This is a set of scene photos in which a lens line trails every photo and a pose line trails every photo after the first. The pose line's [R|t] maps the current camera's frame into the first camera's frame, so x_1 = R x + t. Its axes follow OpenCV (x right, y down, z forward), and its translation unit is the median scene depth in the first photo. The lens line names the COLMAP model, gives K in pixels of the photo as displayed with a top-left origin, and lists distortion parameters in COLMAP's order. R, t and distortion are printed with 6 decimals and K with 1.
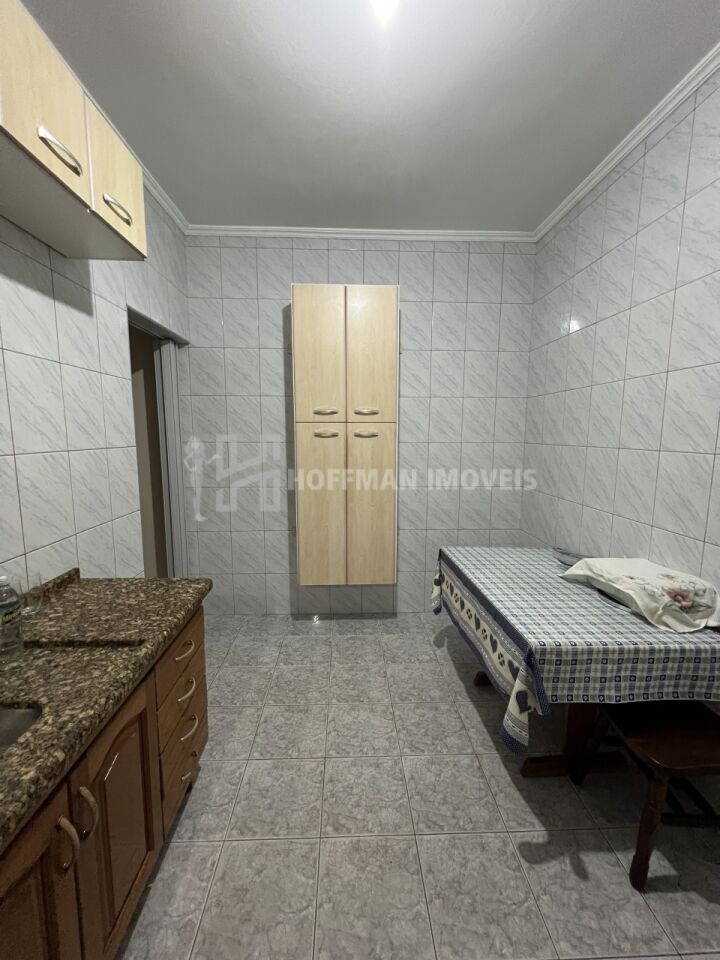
lens RADIAL K [[383.7, 0, 358.3], [0, 383.7, 480.2], [0, 0, 1]] dist [0.000371, 0.000552]
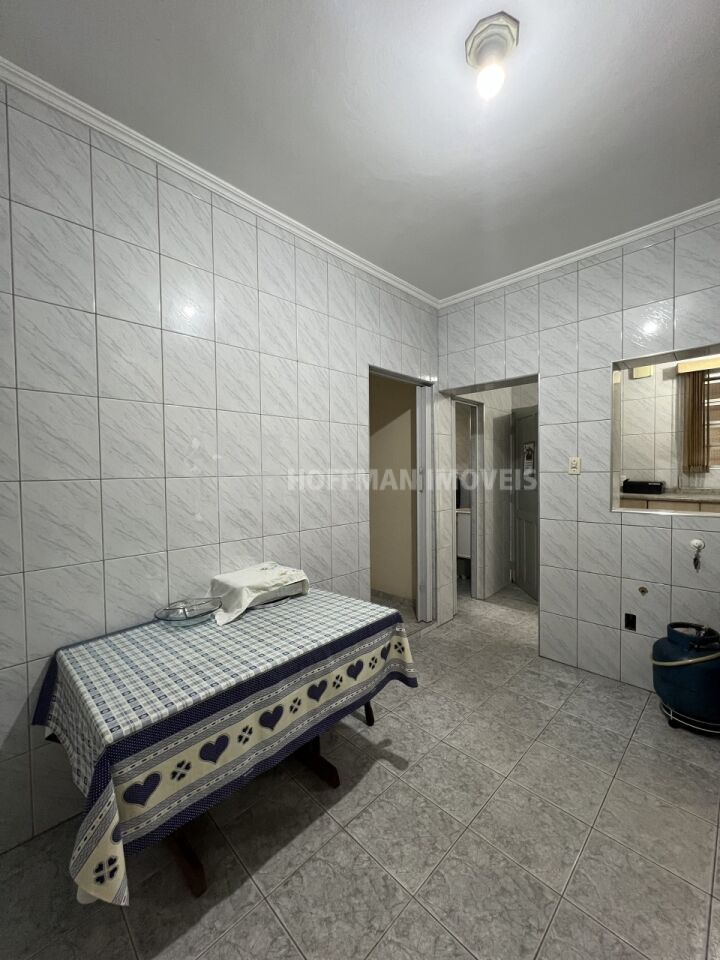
lens RADIAL K [[383.7, 0, 358.3], [0, 383.7, 480.2], [0, 0, 1]] dist [0.000371, 0.000552]
pose [[-0.673678, -0.012767, 0.738915, -0.380435], [0.101707, 0.988735, 0.109811, -0.163547], [-0.731993, 0.149130, -0.664790, 1.591248]]
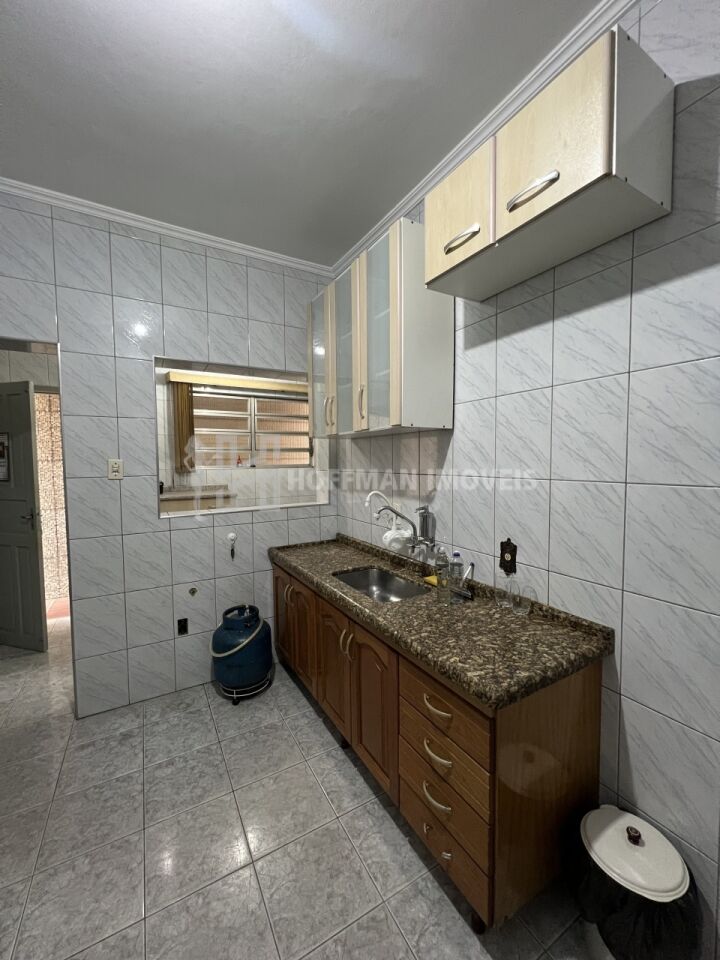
lens RADIAL K [[383.7, 0, 358.3], [0, 383.7, 480.2], [0, 0, 1]] dist [0.000371, 0.000552]
pose [[-0.888647, 0.029427, -0.457647, 0.084567], [-0.050500, 0.985591, 0.161433, -0.176631], [0.455804, 0.166568, -0.874356, 1.404739]]
